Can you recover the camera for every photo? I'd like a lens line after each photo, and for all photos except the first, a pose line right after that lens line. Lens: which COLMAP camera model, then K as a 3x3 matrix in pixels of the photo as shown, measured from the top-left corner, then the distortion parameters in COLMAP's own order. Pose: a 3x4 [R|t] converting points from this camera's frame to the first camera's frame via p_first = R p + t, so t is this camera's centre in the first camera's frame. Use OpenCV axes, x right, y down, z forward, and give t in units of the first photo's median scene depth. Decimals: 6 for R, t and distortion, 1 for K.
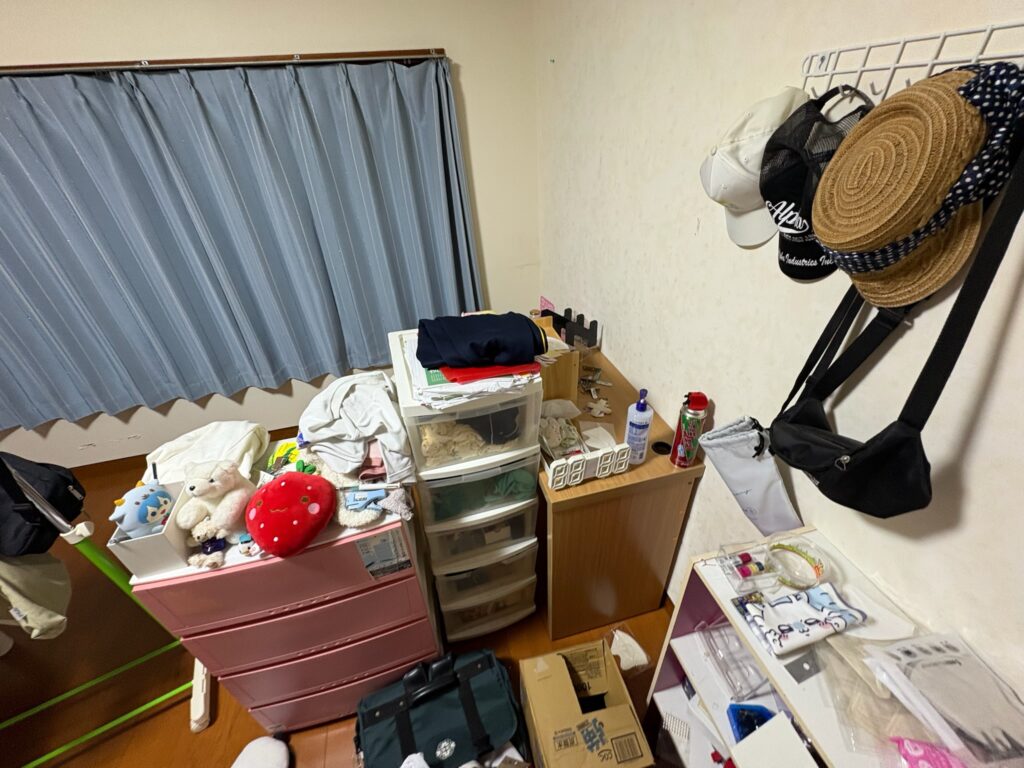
lens RADIAL K [[410.6, 0, 510.5], [0, 410.6, 386.3], [0, 0, 1]] dist [0.002982, 0.000113]
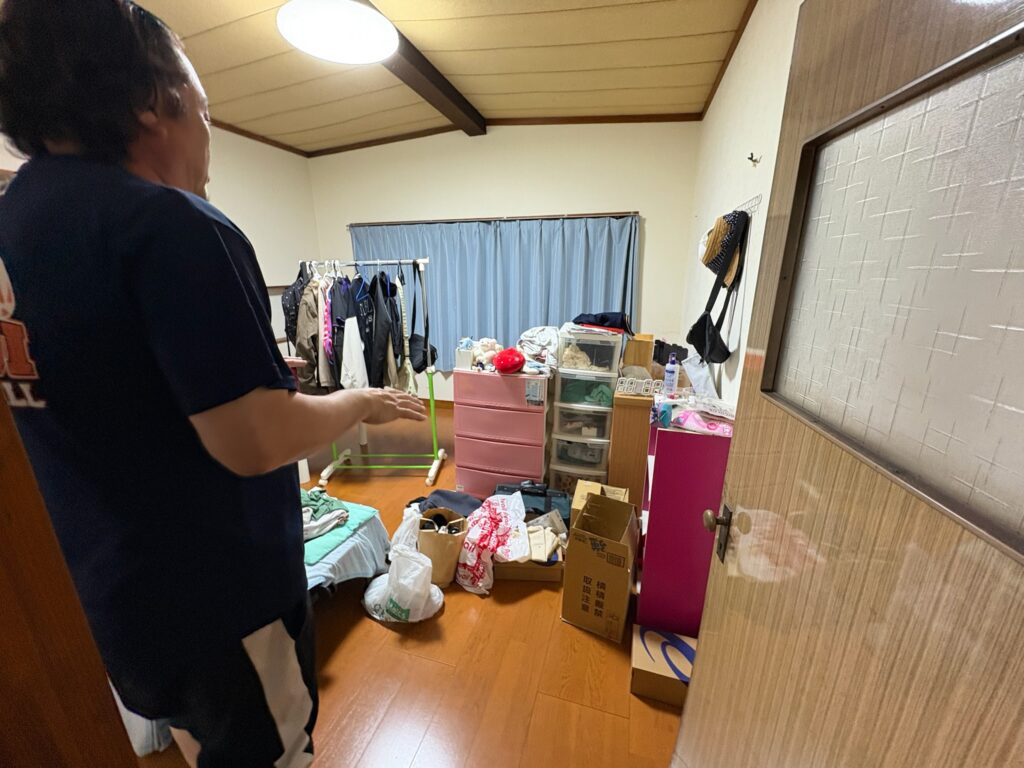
lens RADIAL K [[410.6, 0, 511.7], [0, 410.6, 383.4], [0, 0, 1]] dist [0.002982, 0.000113]
pose [[0.862268, 0.188000, -0.470266, 0.632787], [-0.316766, 0.924705, -0.211141, 0.850378], [0.395163, 0.331024, 0.856895, -1.010493]]
